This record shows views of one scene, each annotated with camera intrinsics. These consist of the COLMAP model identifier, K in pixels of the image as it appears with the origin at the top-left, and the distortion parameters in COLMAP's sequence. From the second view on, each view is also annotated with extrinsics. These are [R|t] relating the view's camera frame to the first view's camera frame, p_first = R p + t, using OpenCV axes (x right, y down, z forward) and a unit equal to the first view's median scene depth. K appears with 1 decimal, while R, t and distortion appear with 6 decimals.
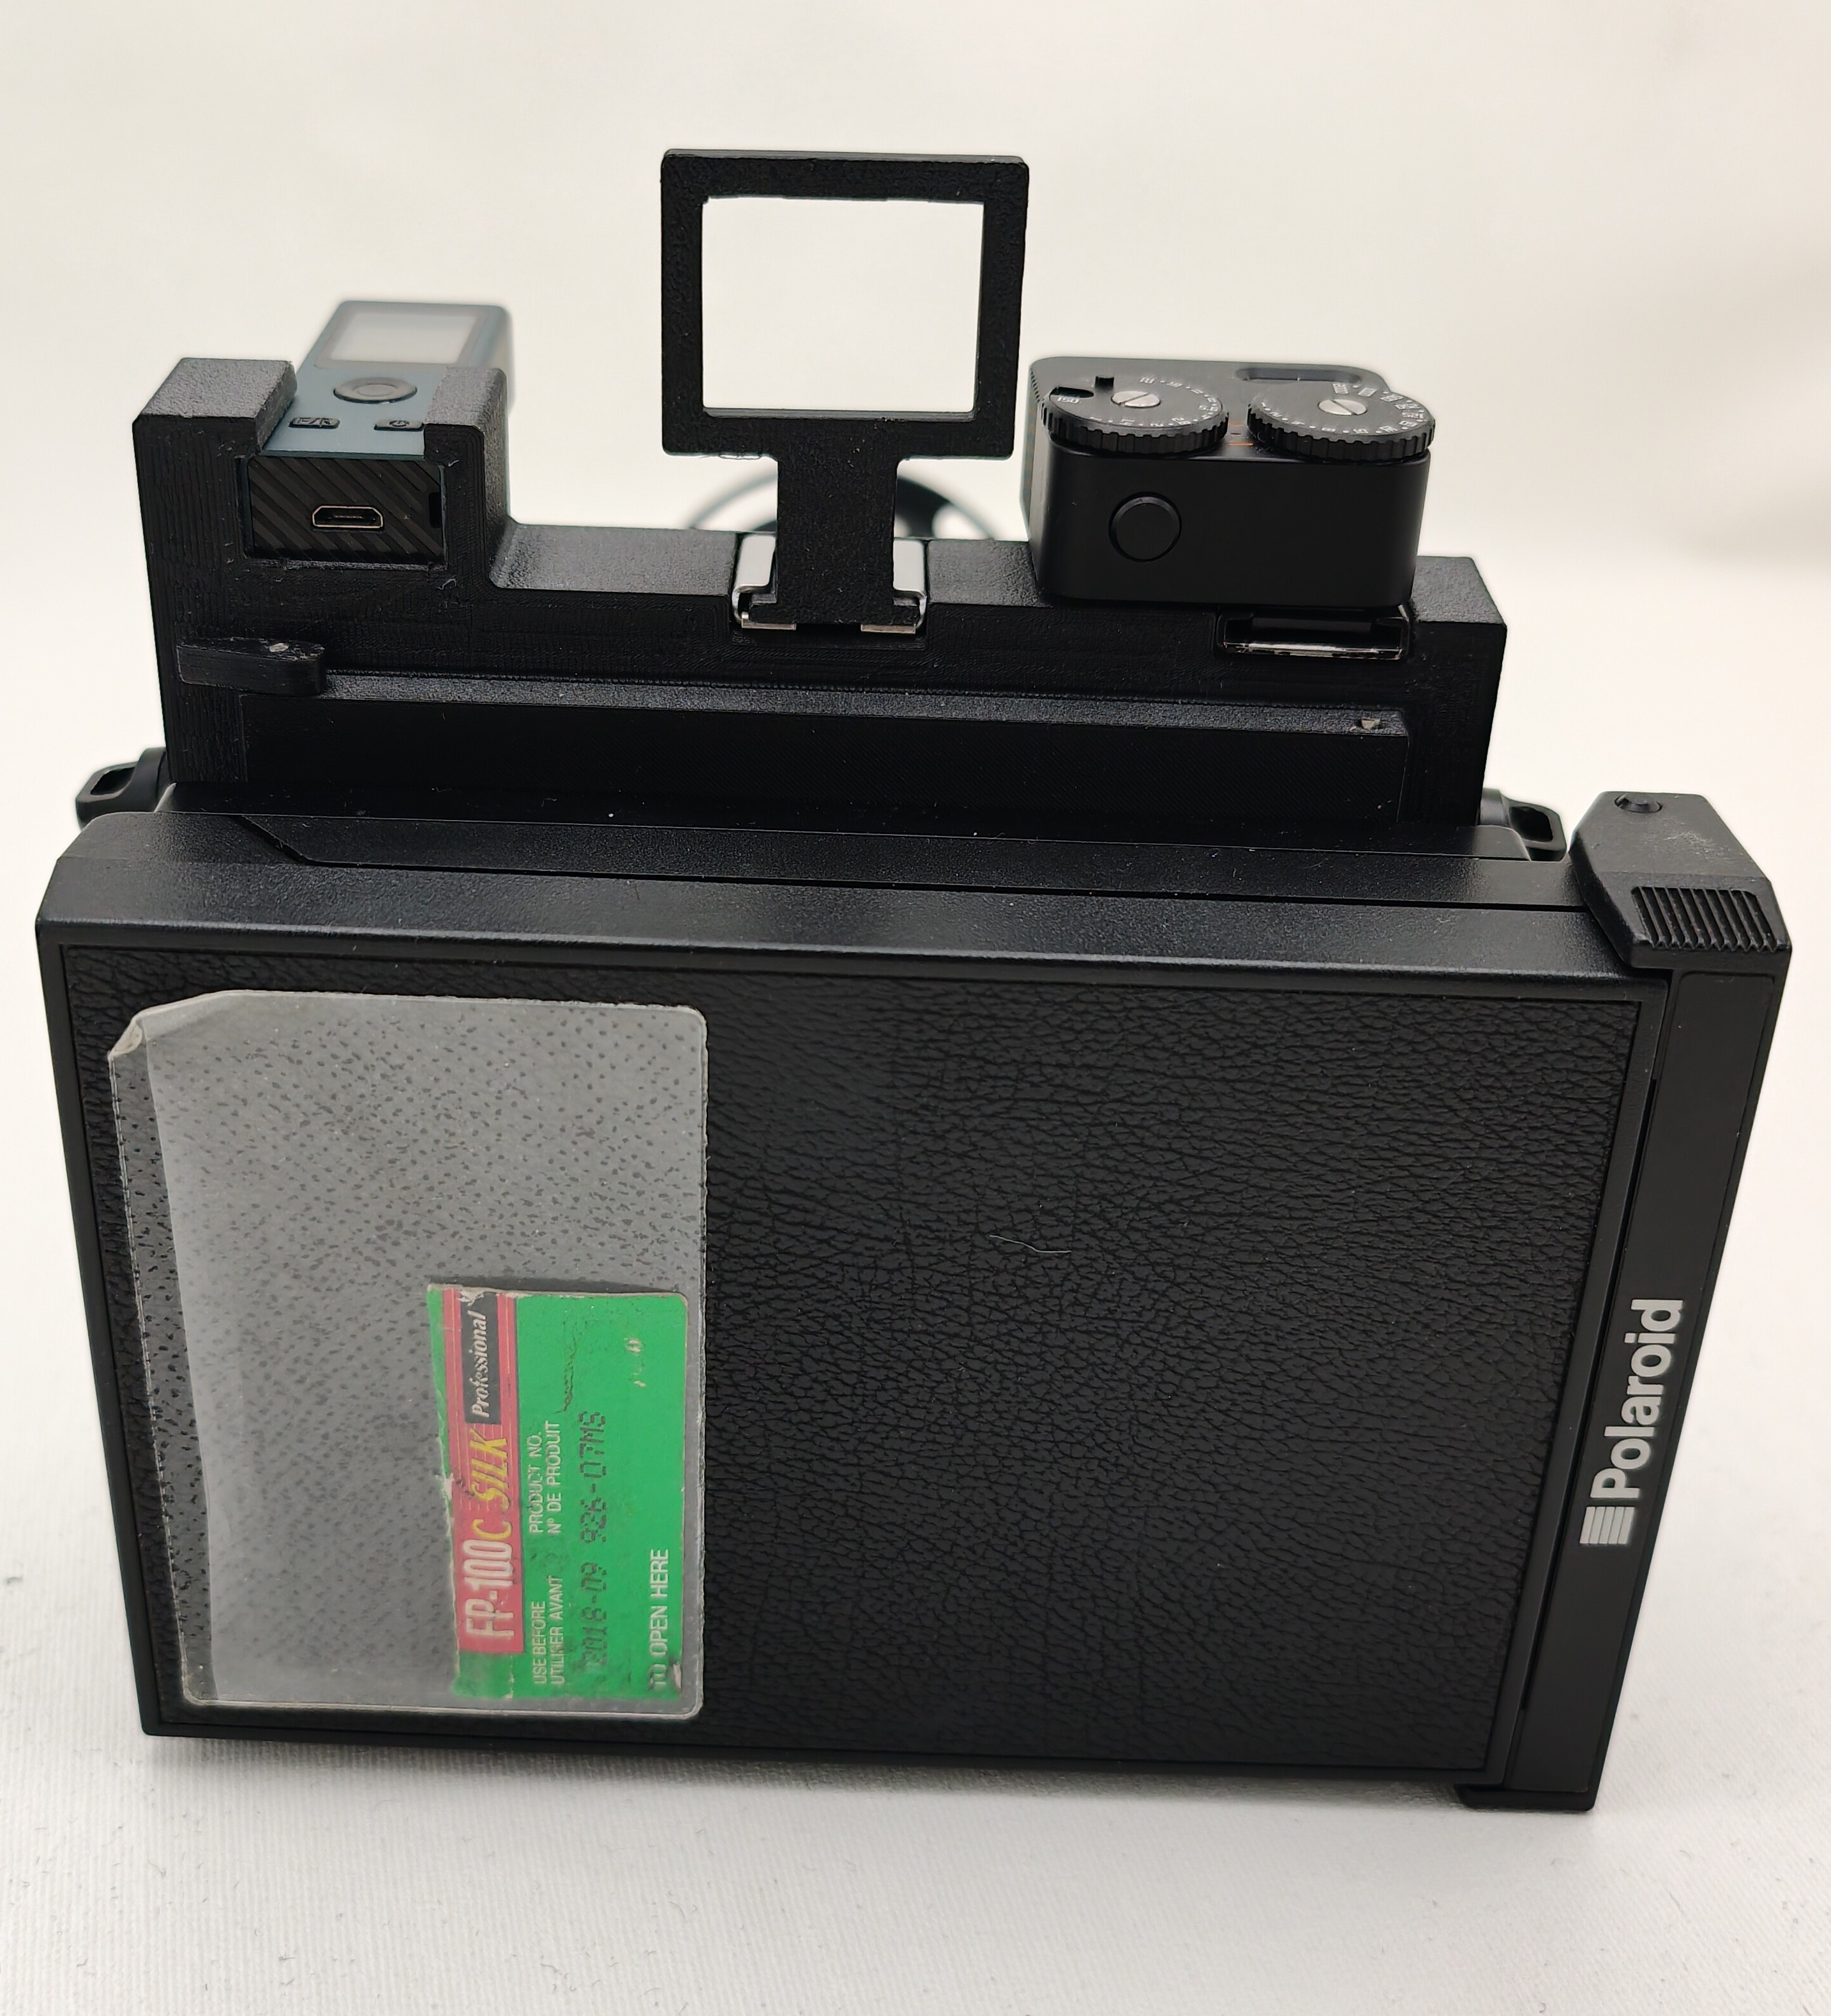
lens RADIAL K [[2894.9, 0, 915.5], [0, 2894.9, 1008.0], [0, 0, 1]] dist [-0.198502, 0.811870]
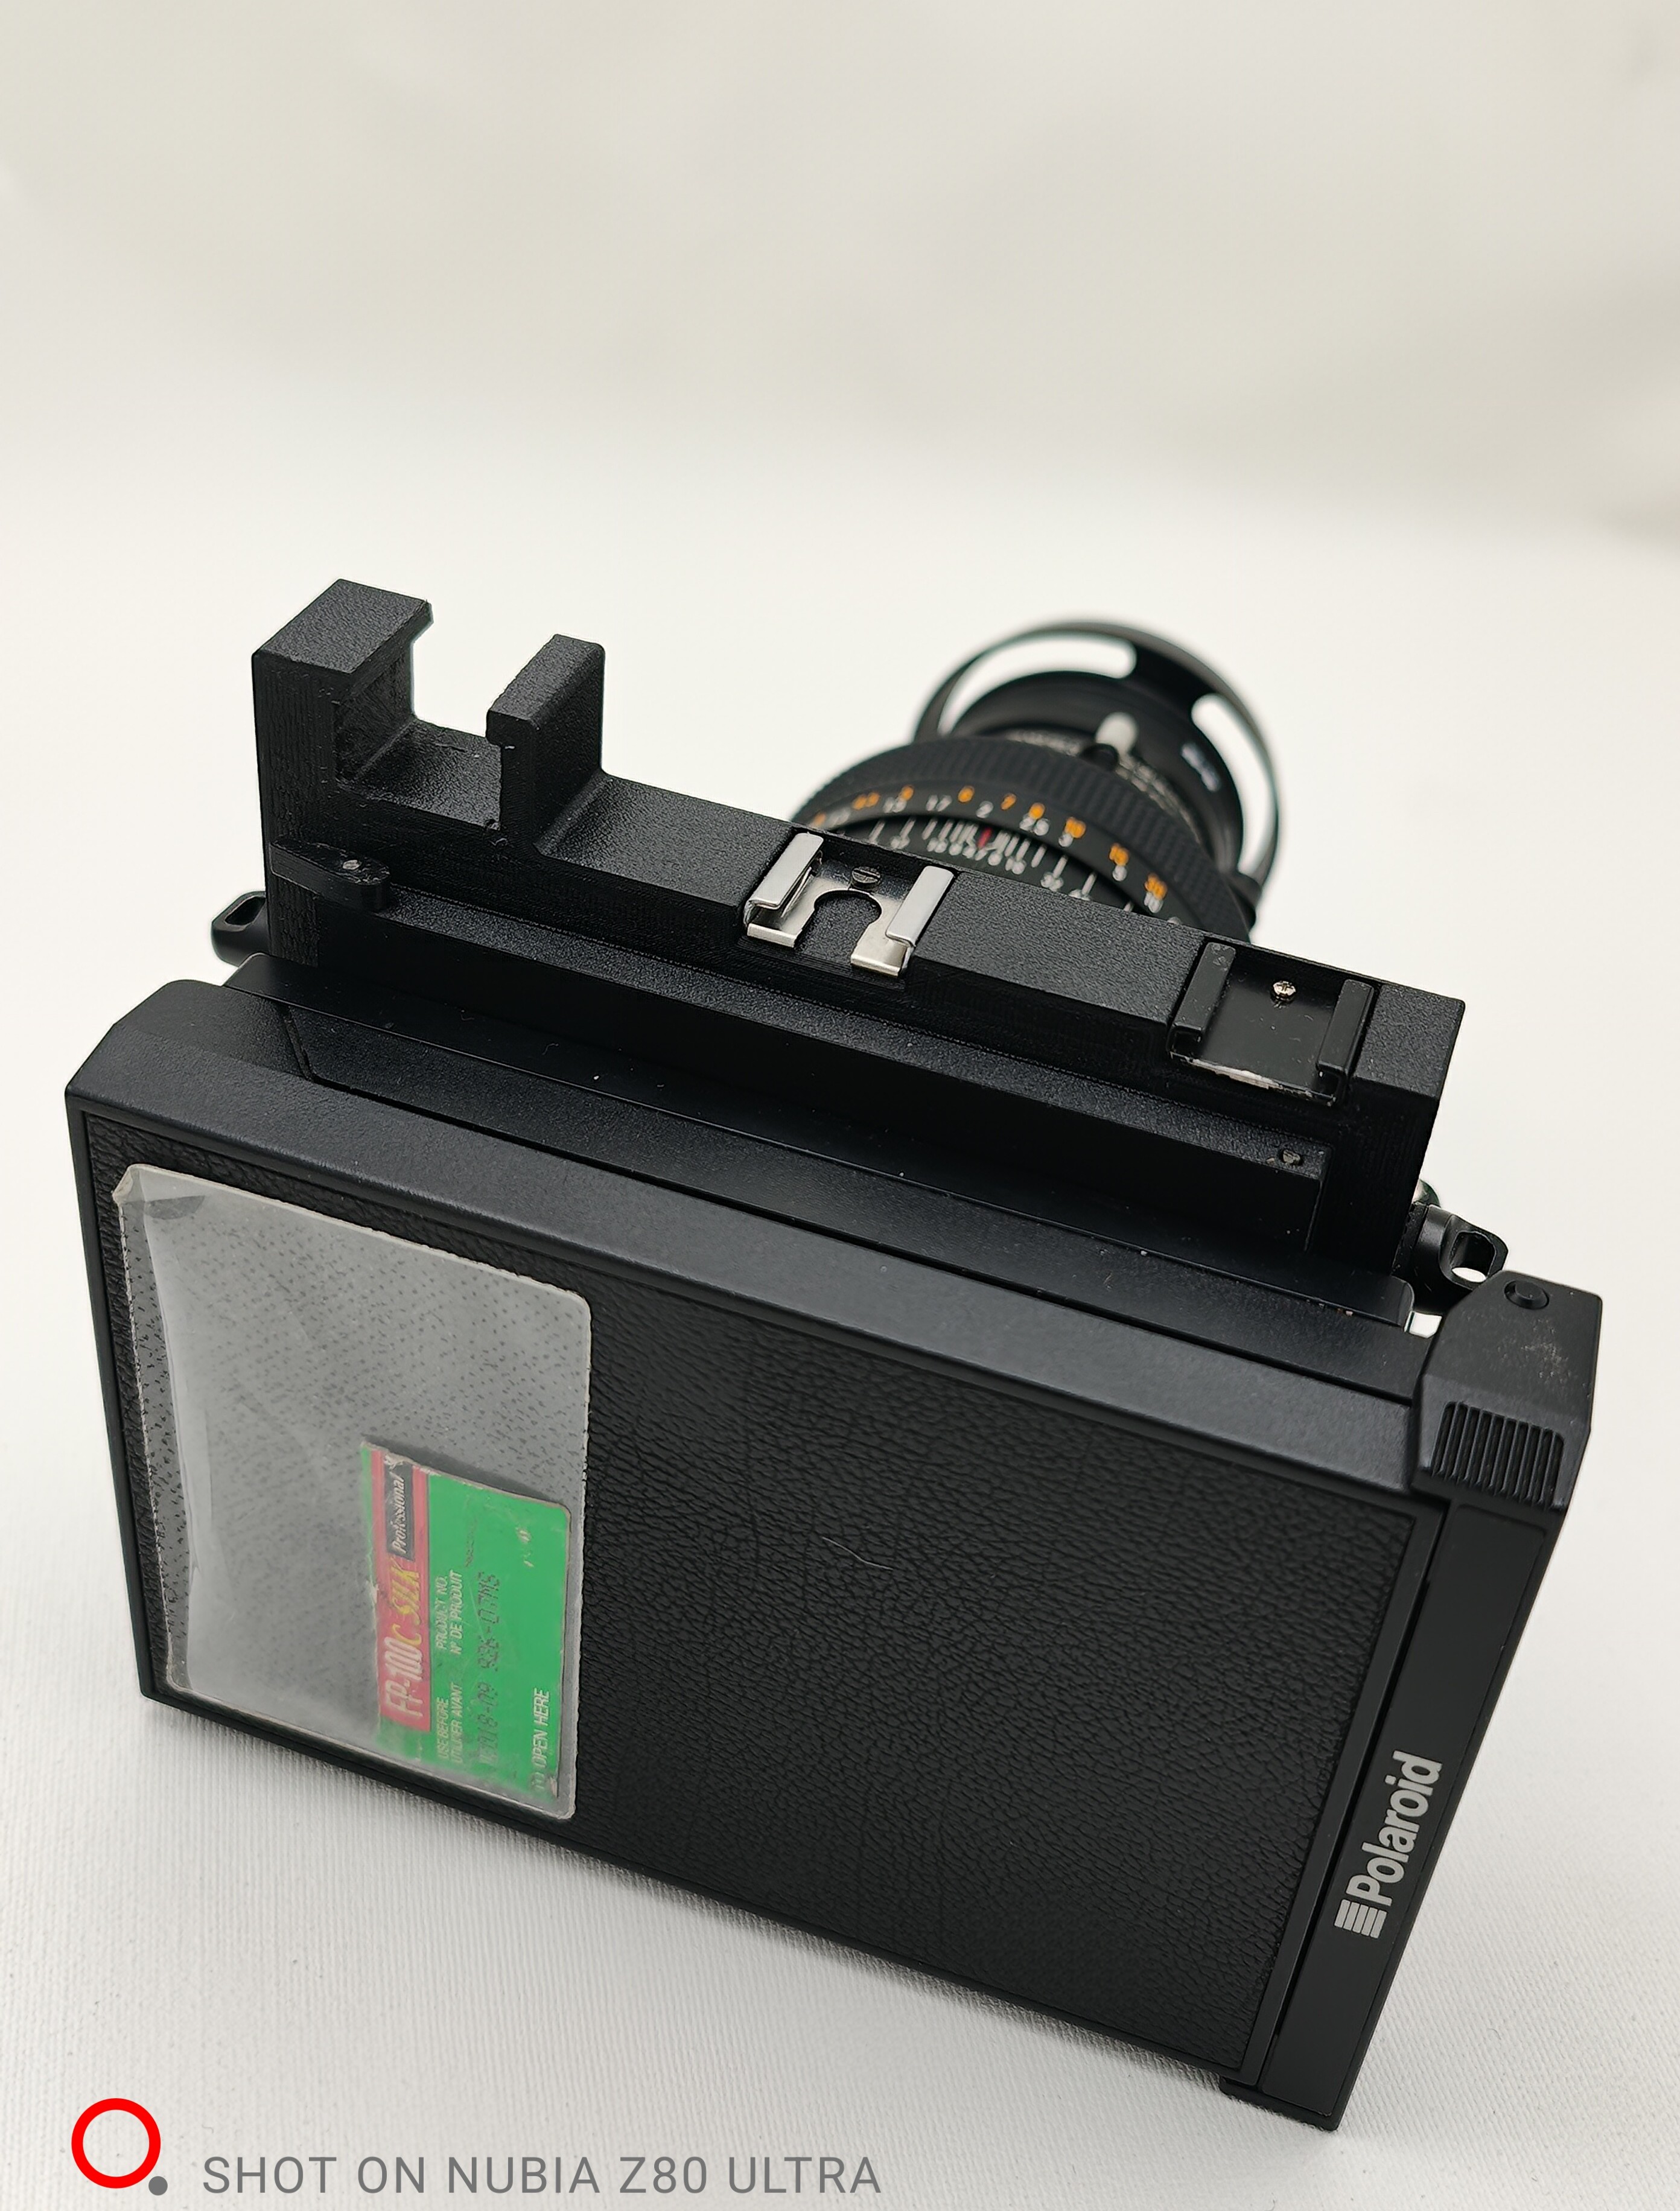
lens RADIAL K [[2713.5, 0, 840.0], [0, 2713.5, 1105.5], [0, 0, 1]] dist [-0.148941, 0.359673]
pose [[0.949235, 0.233400, -0.210896, 0.206898], [-0.210025, 0.969351, 0.127472, -0.210249], [0.234184, -0.076707, 0.969162, 0.008760]]
